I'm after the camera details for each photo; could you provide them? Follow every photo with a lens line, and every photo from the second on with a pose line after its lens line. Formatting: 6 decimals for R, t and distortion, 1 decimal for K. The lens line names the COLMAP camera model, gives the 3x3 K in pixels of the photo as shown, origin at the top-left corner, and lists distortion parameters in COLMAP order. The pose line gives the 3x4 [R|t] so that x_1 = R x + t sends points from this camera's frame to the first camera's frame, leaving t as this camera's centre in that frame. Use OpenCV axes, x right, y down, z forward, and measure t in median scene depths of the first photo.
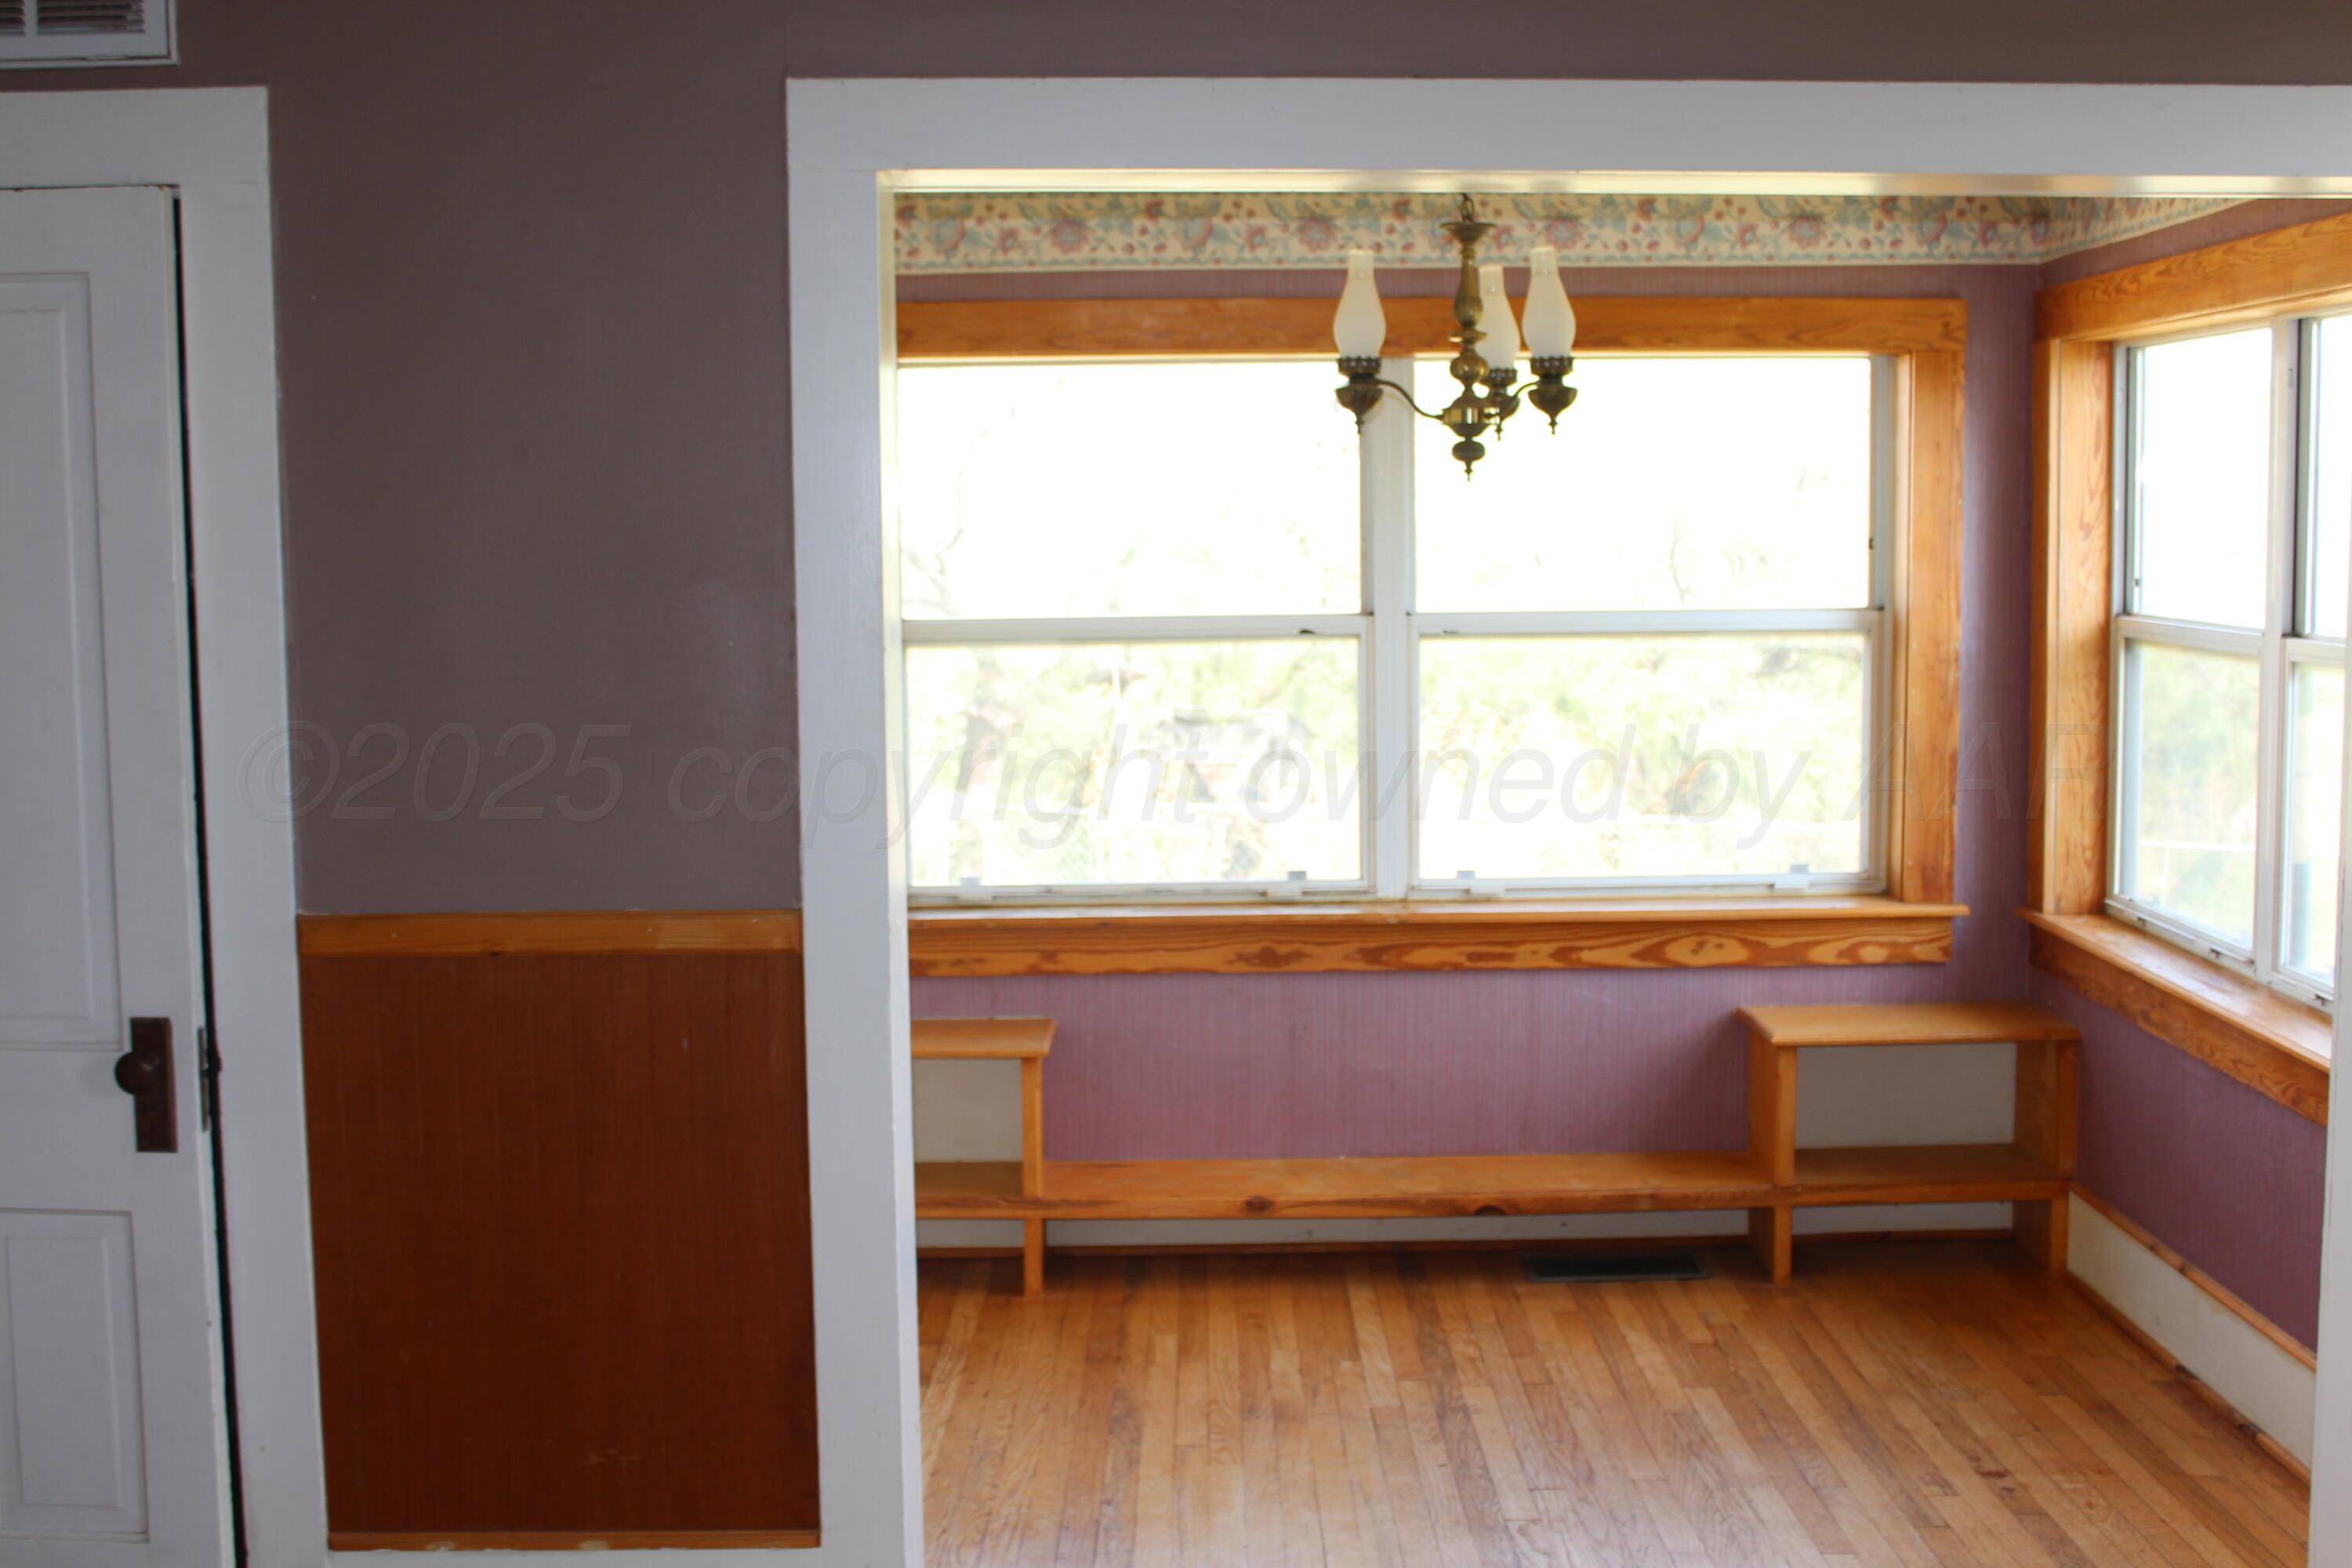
lens RADIAL K [[2561.0, 0, 1176.0], [0, 2561.0, 784.0], [0, 0, 1]] dist [-0.109361, 0.188654]
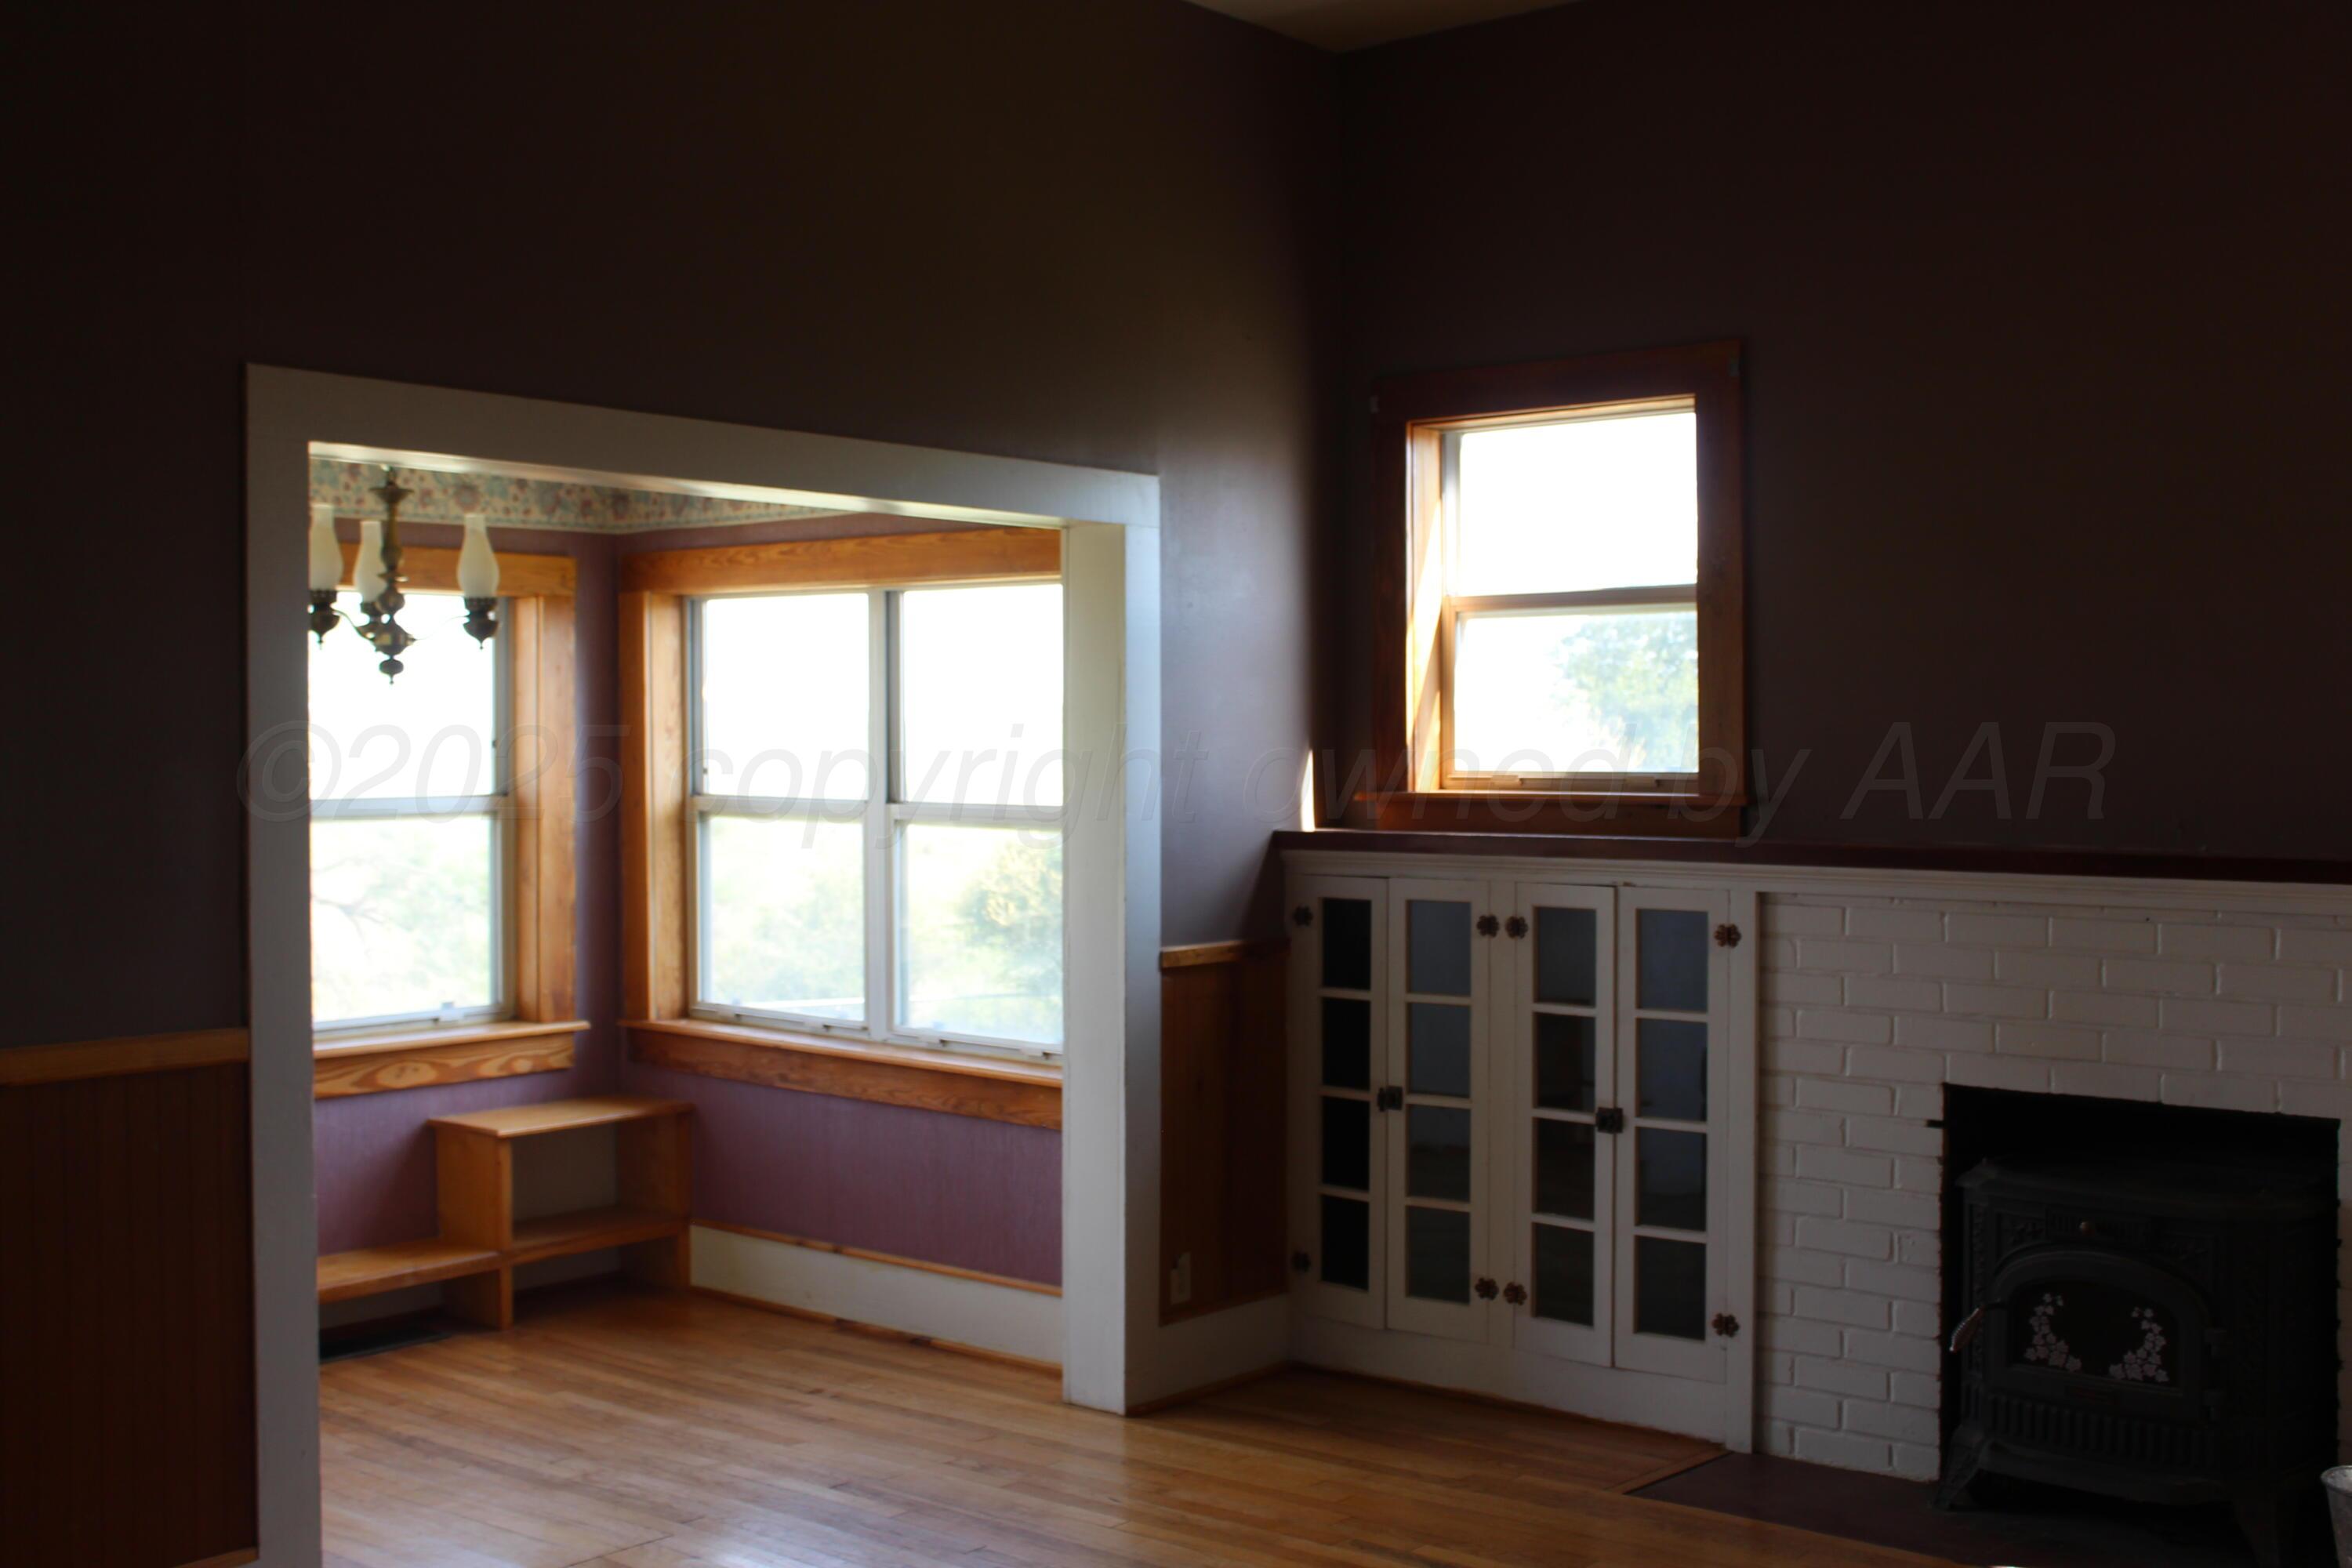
lens RADIAL K [[2561.0, 0, 1176.0], [0, 2561.0, 784.0], [0, 0, 1]] dist [-0.109361, 0.188654]
pose [[0.654730, -0.007669, 0.755824, -0.486461], [0.072274, 0.996002, -0.052501, 0.017783], [-0.752399, 0.089001, 0.652667, -0.088305]]
